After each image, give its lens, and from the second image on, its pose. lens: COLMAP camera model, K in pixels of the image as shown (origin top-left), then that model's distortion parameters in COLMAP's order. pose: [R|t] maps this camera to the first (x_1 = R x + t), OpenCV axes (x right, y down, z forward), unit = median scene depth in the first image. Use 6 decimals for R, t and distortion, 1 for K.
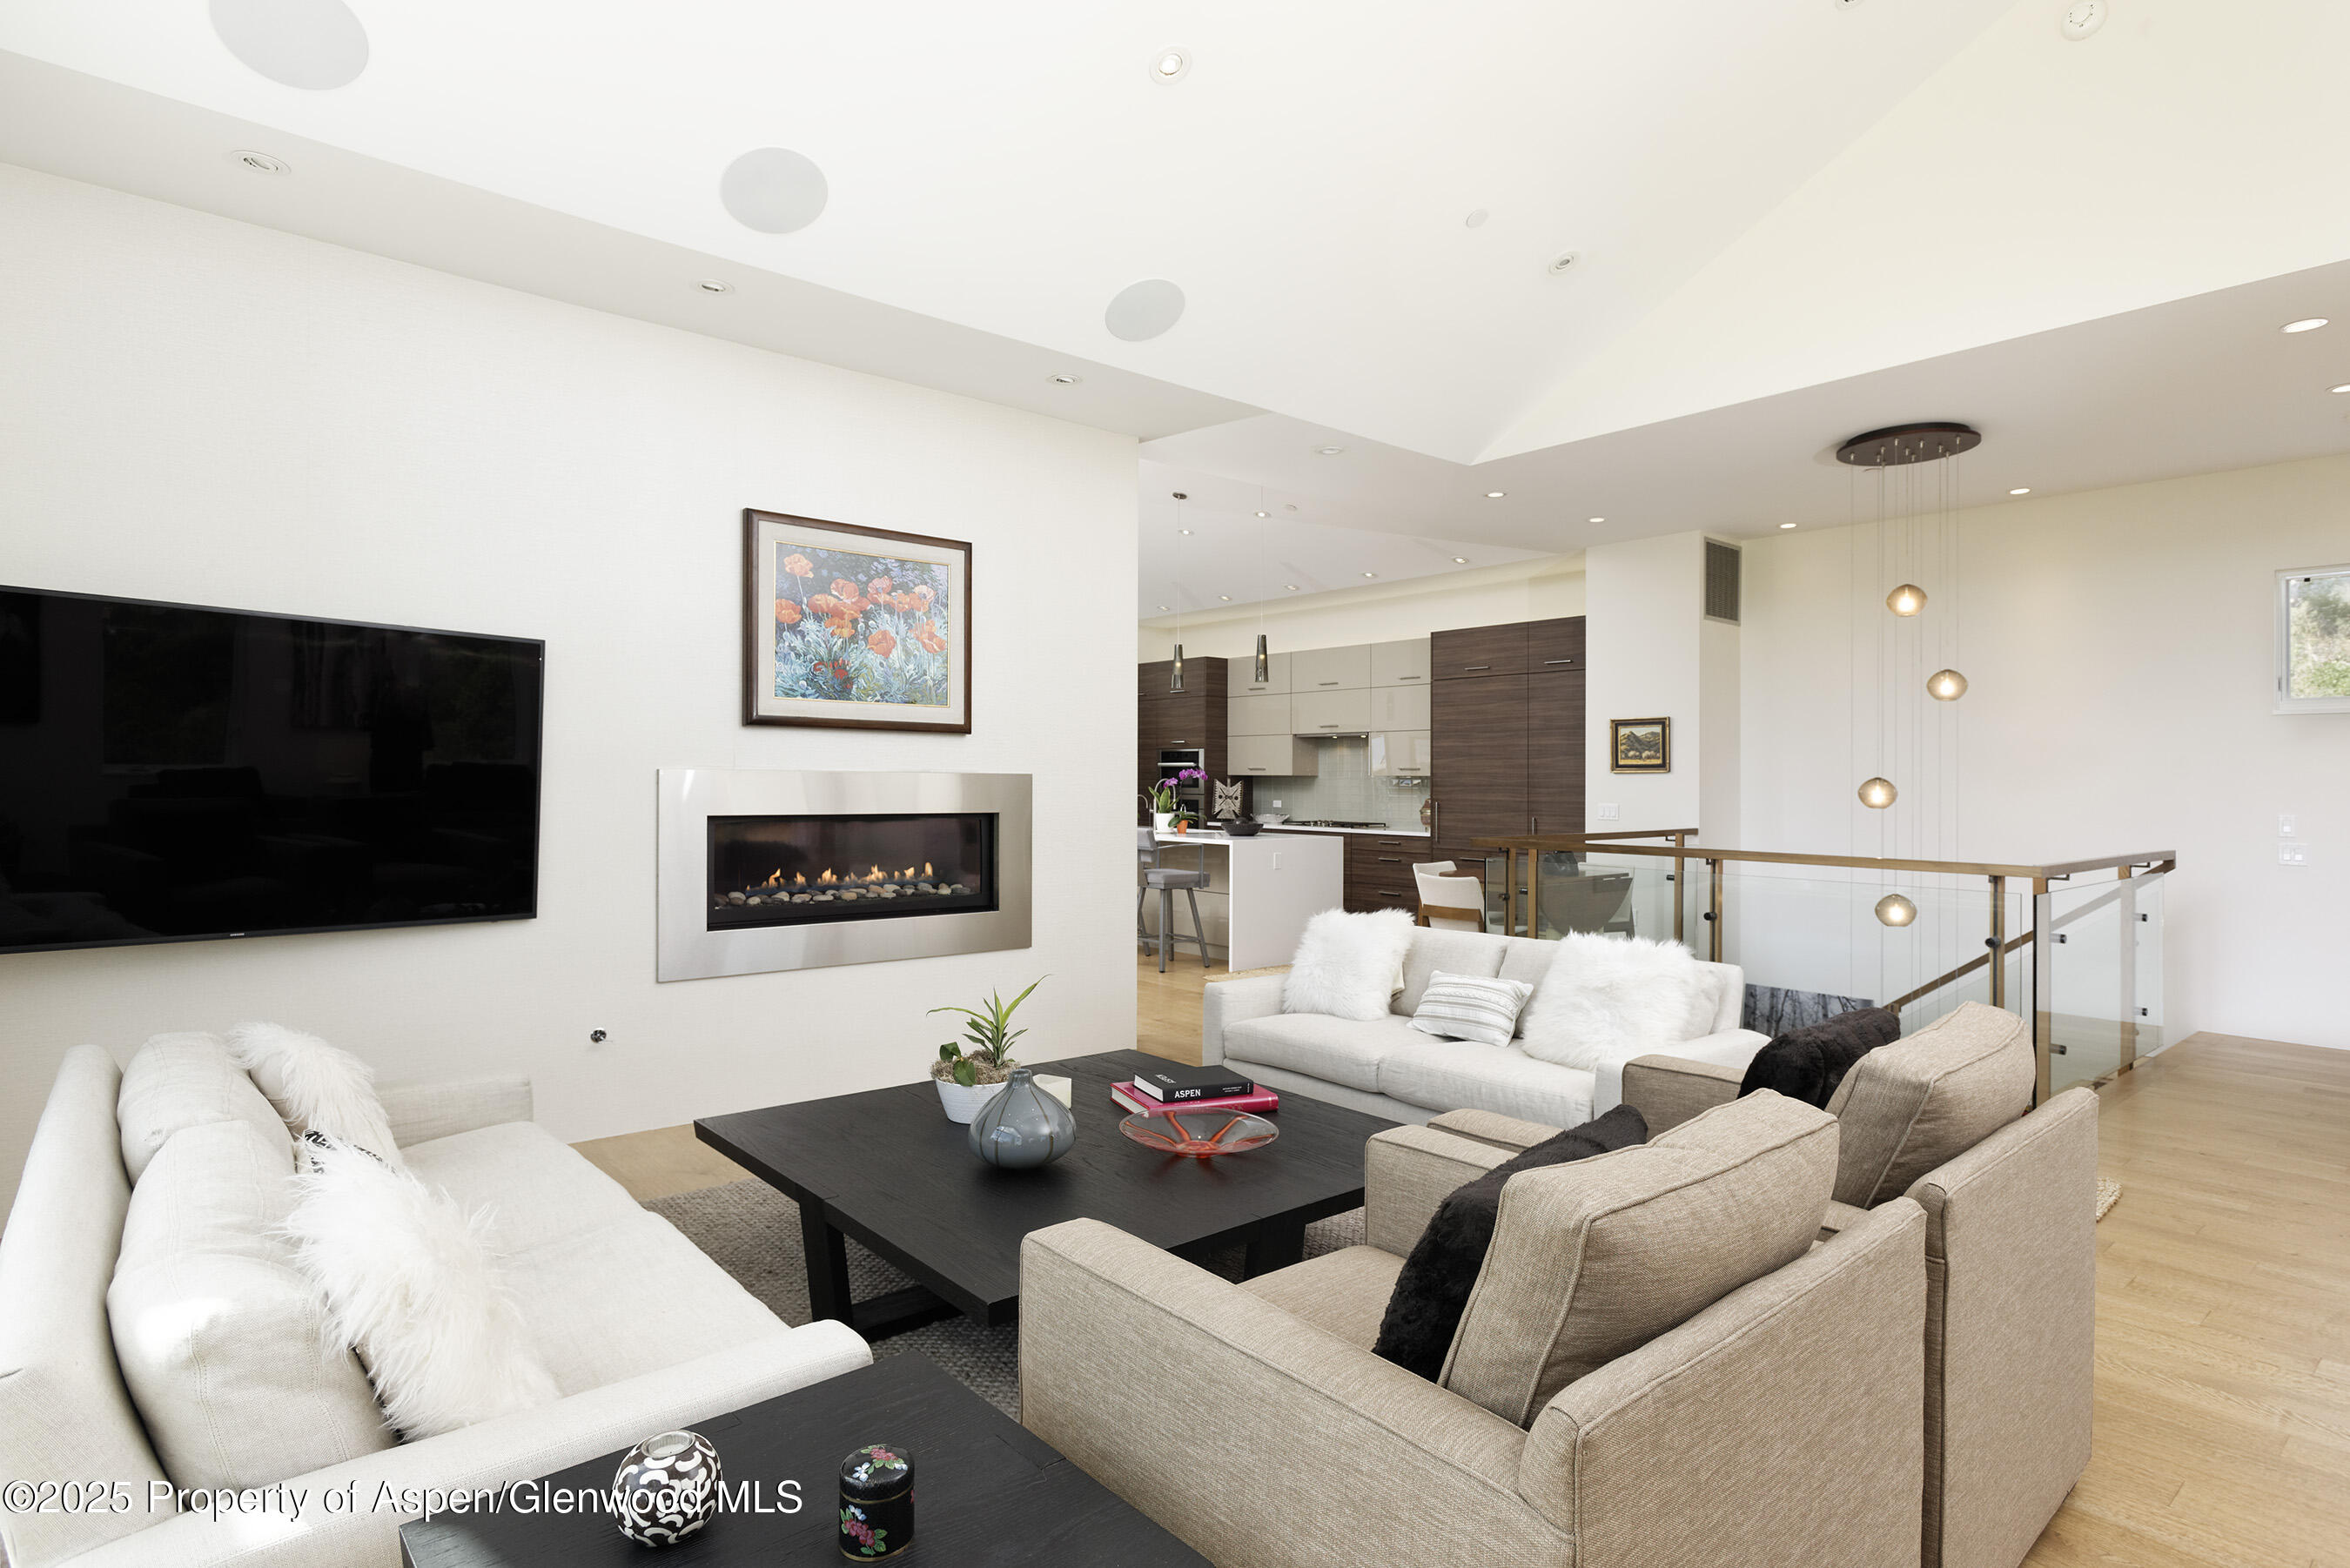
lens RADIAL K [[1197.3, 0, 1174.4], [0, 1197.3, 763.8], [0, 0, 1]] dist [-0.004673, 0.000532]
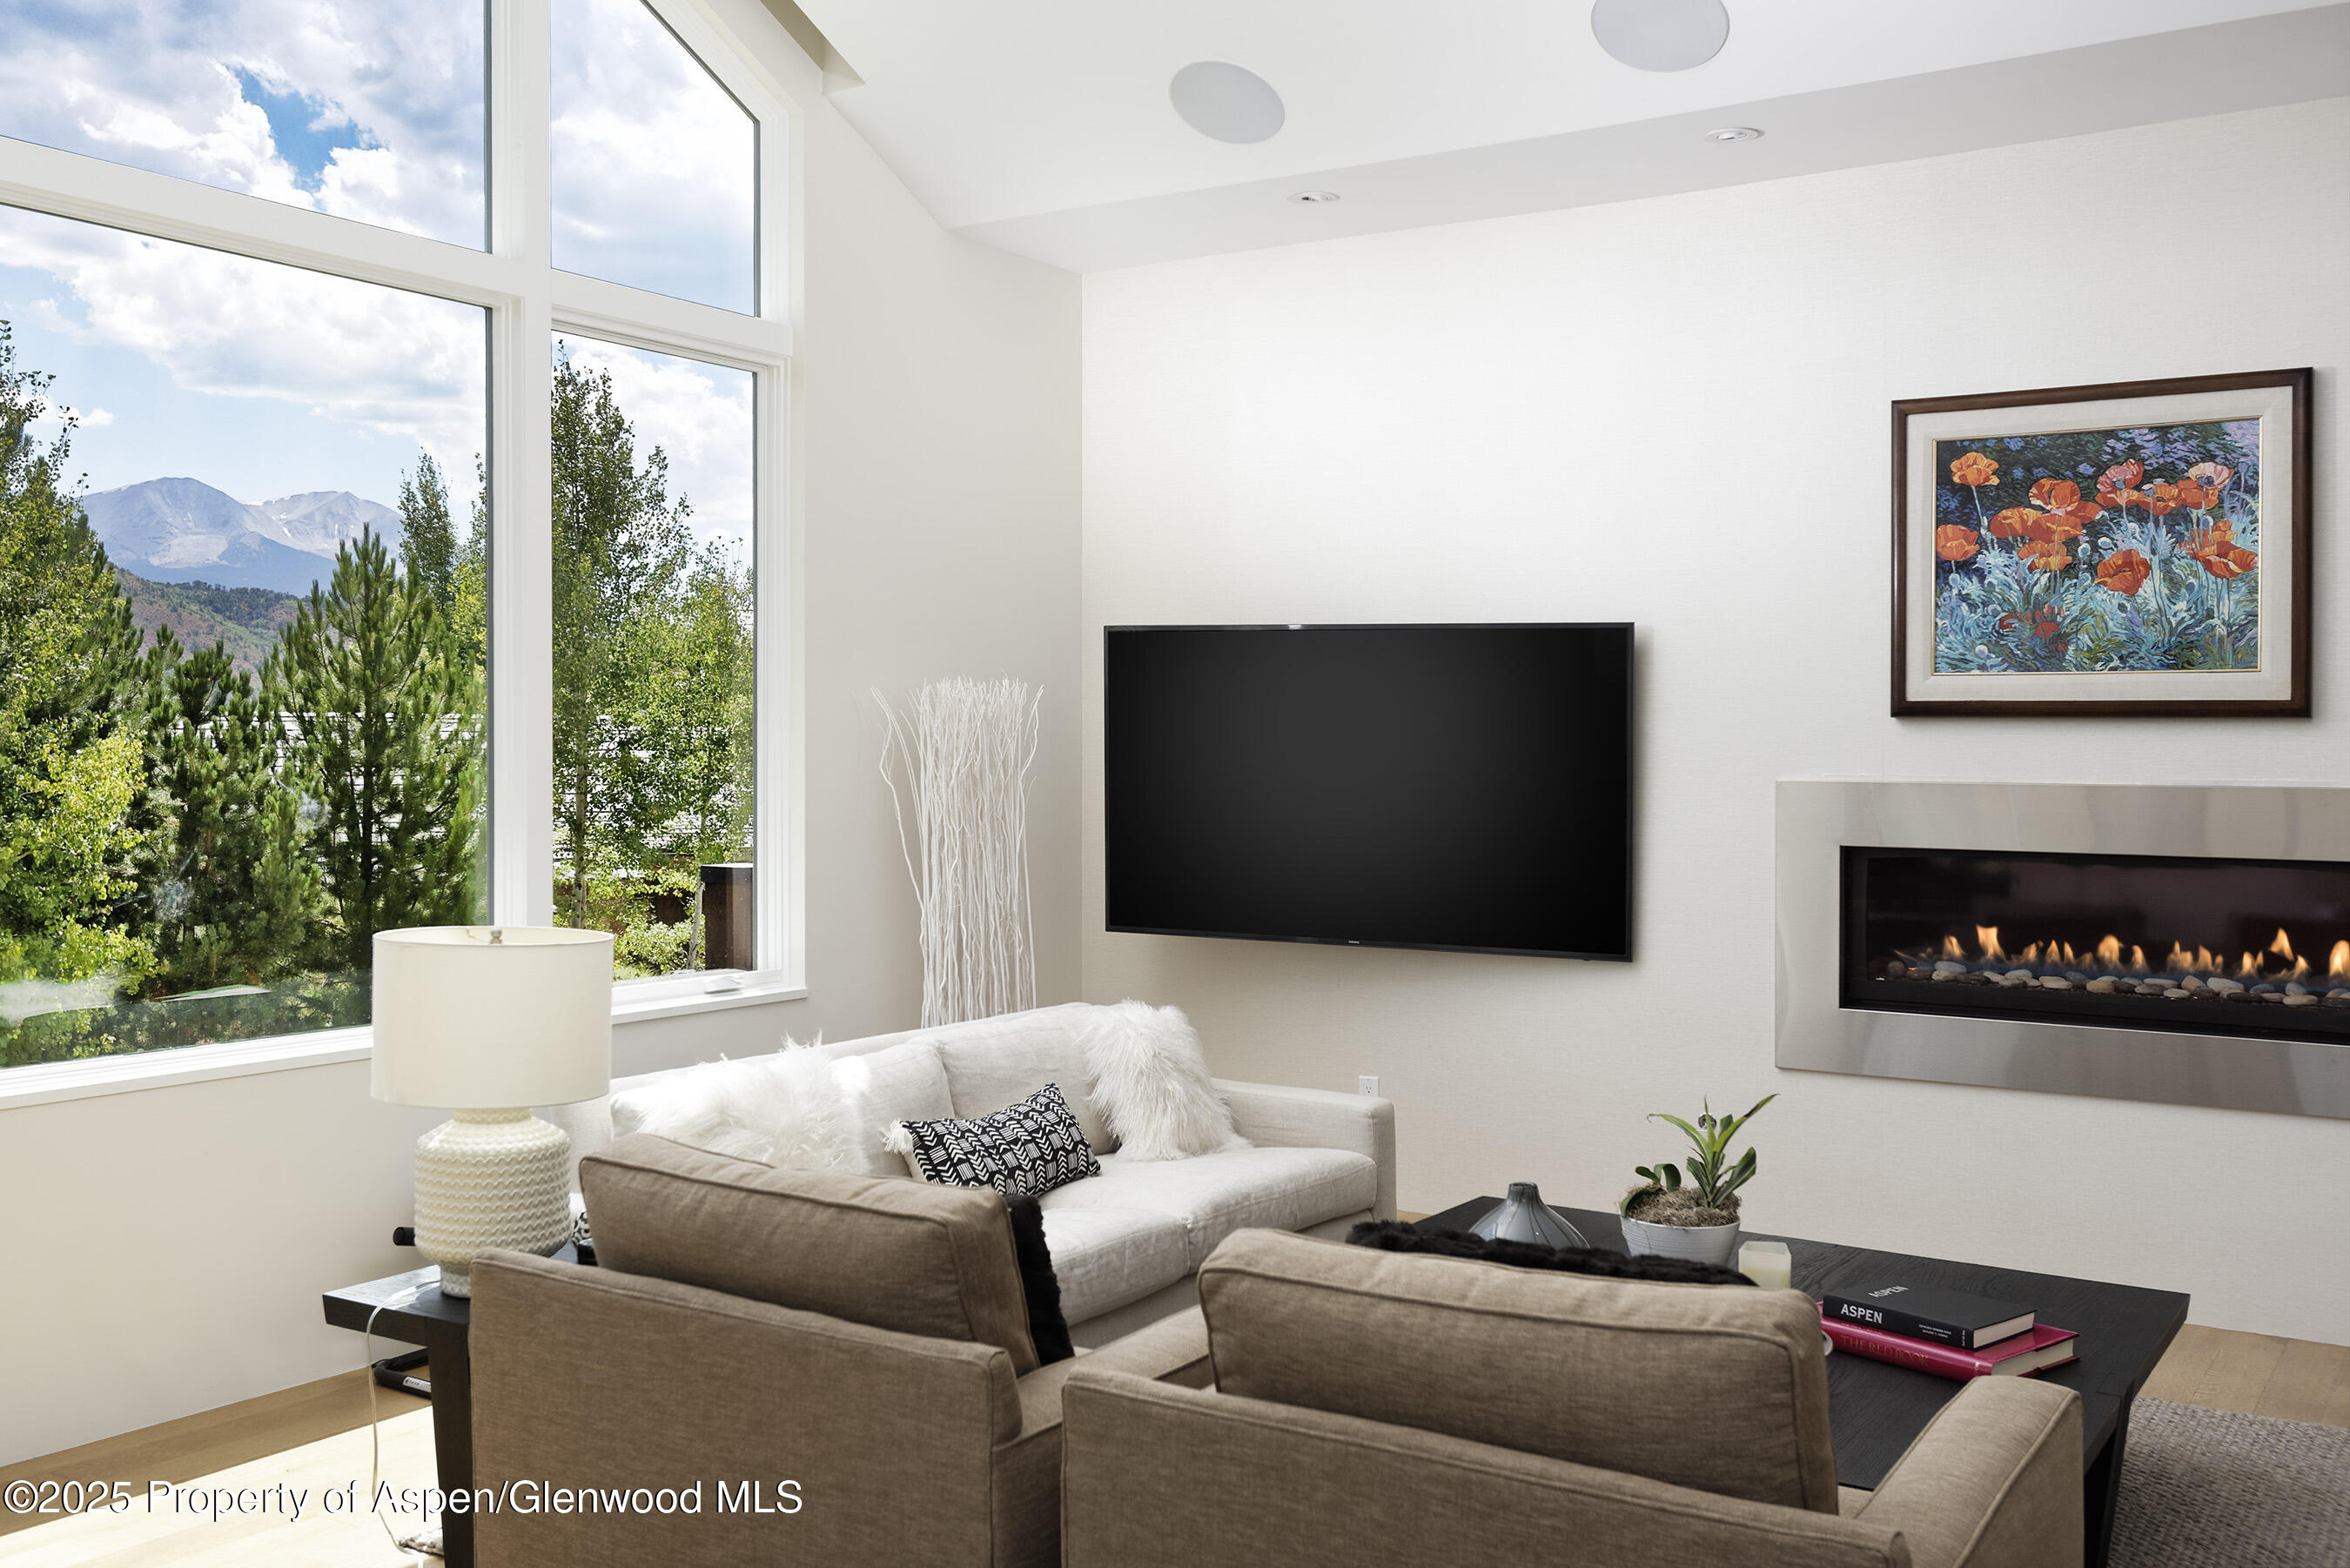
lens RADIAL K [[2159.1, 0, 1169.0], [0, 2159.1, 766.4], [0, 0, 1]] dist [-0.002862, 0.000000]
pose [[0.293095, 0.003486, -0.956077, 0.651777], [0.008911, 0.999940, 0.006378, -0.013731], [0.956042, -0.010389, 0.293046, 0.217687]]
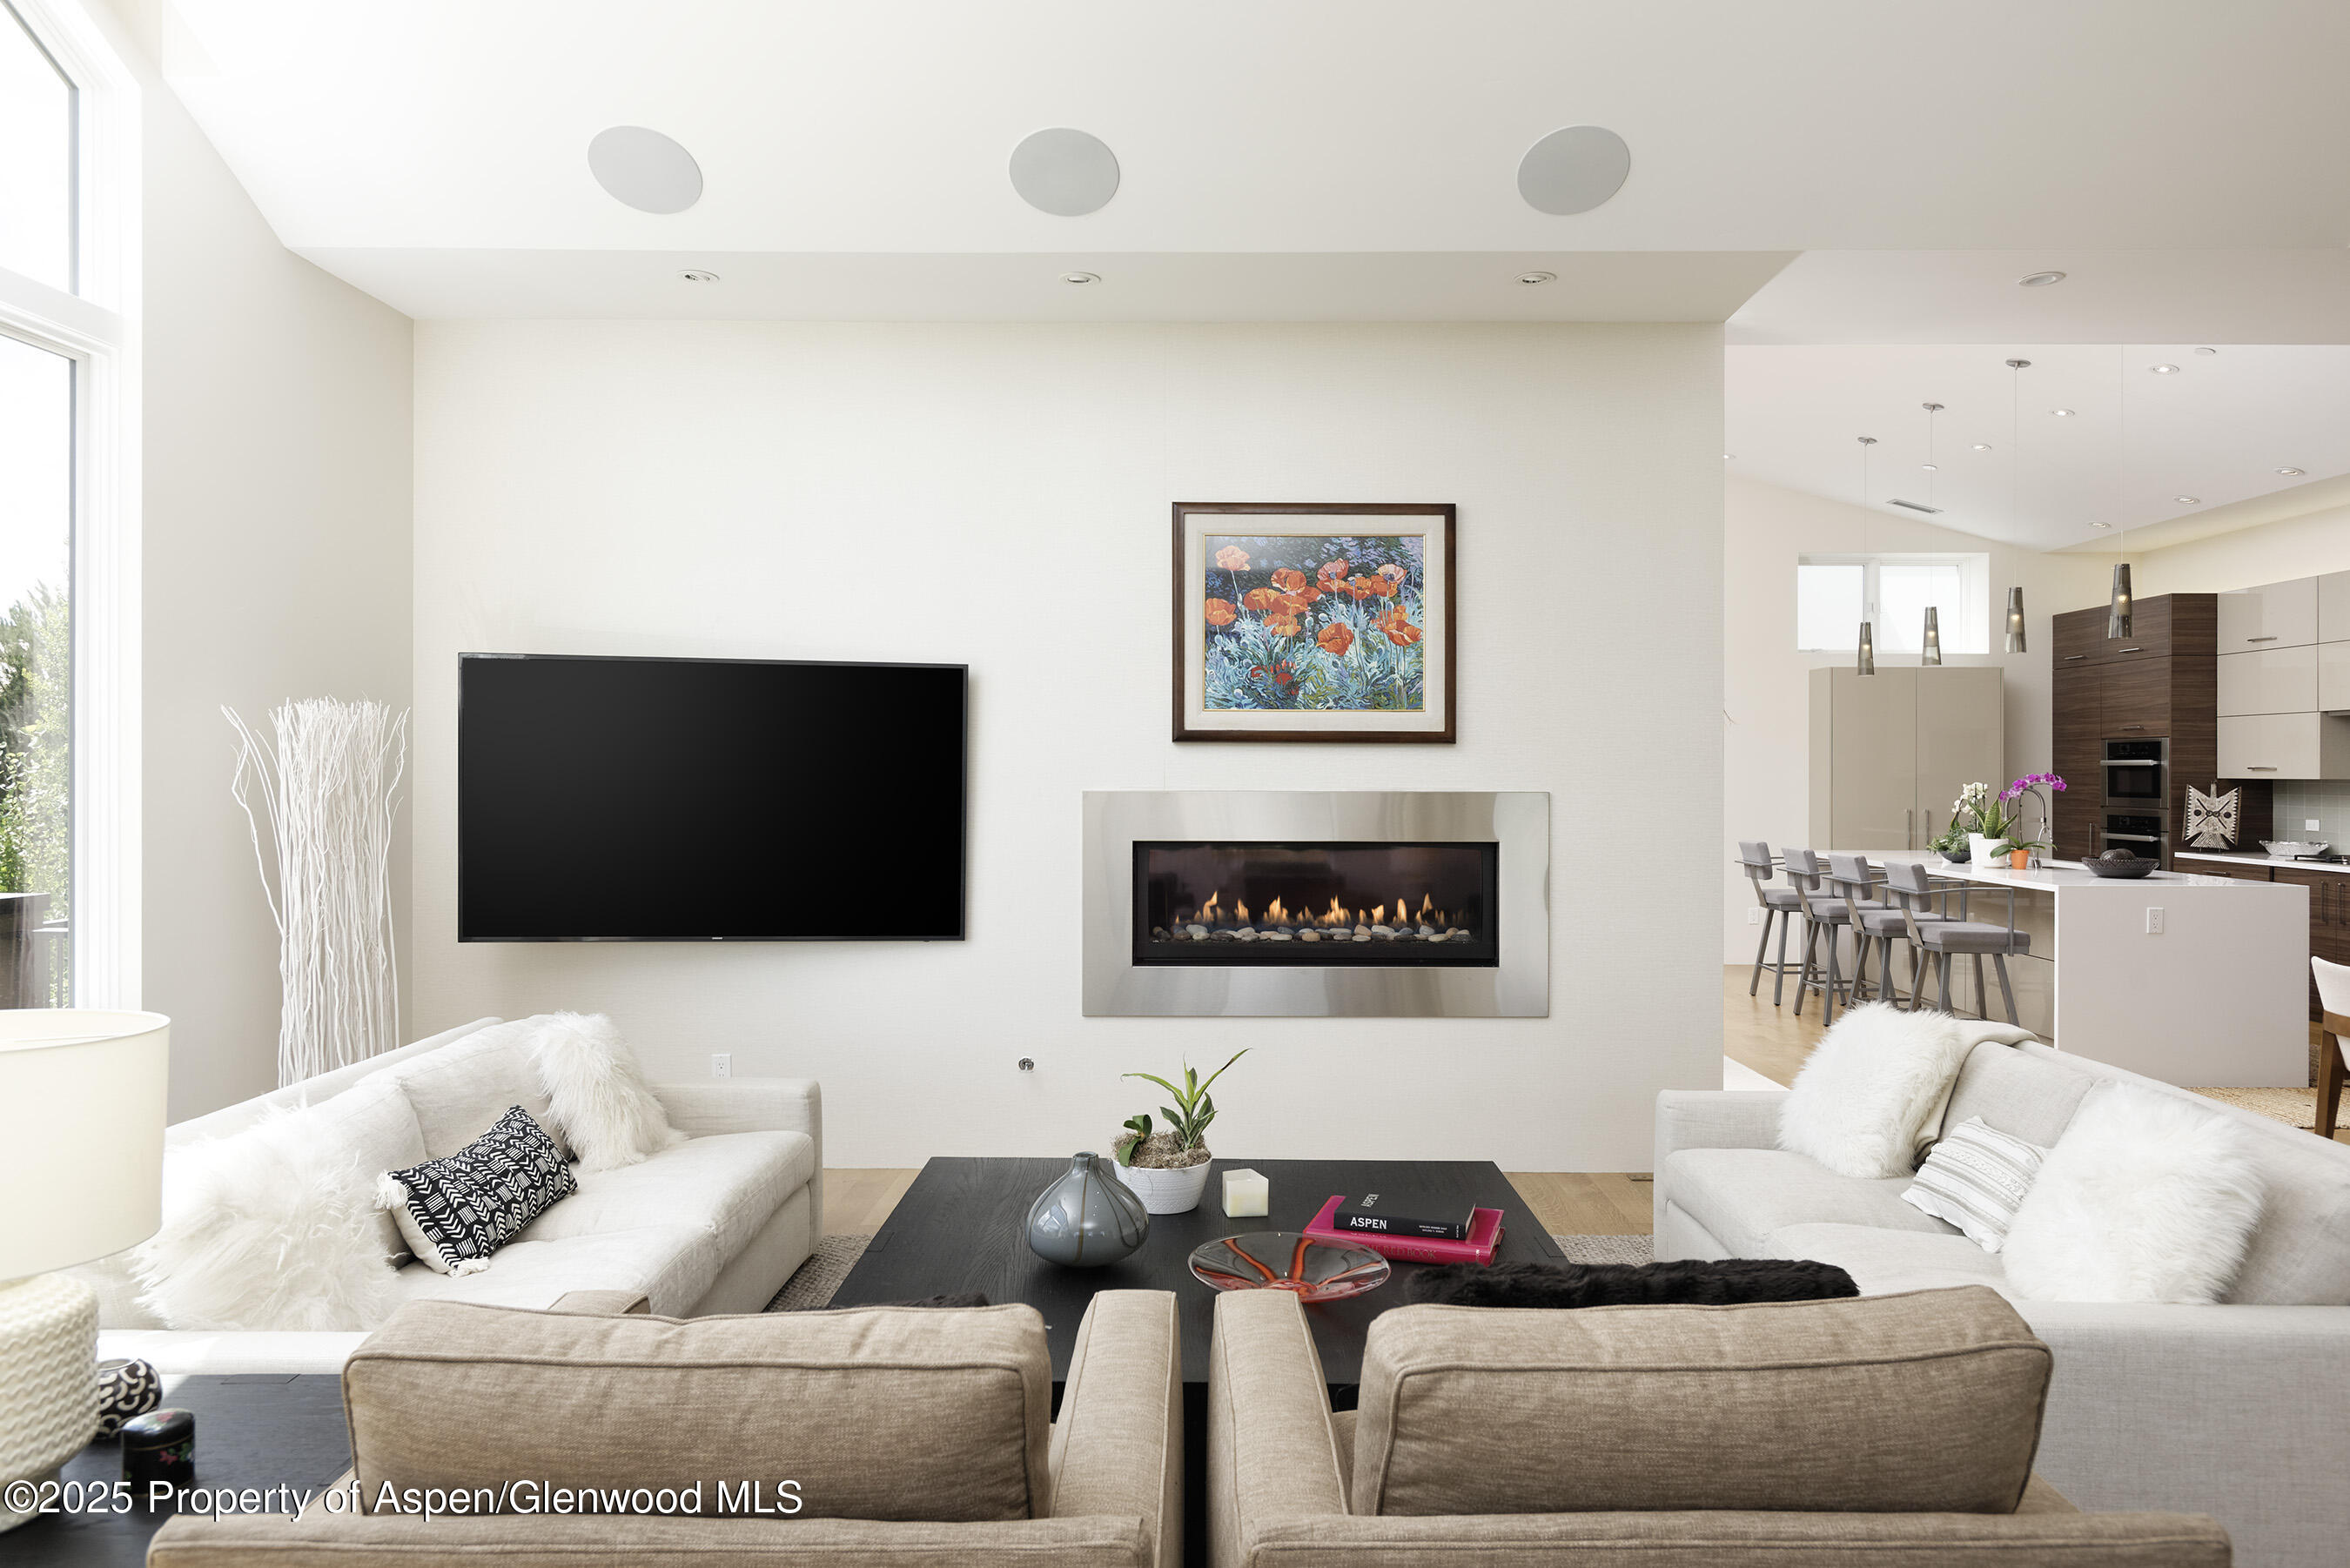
lens RADIAL K [[1525.9, 0, 1250.8], [0, 1525.9, 767.7], [0, 0, 1]] dist [-0.007540, 0.004168]
pose [[0.773377, -0.006302, -0.633915, 0.386643], [0.012505, 0.999908, 0.005316, -0.016447], [0.633823, -0.012038, 0.773384, 0.130108]]
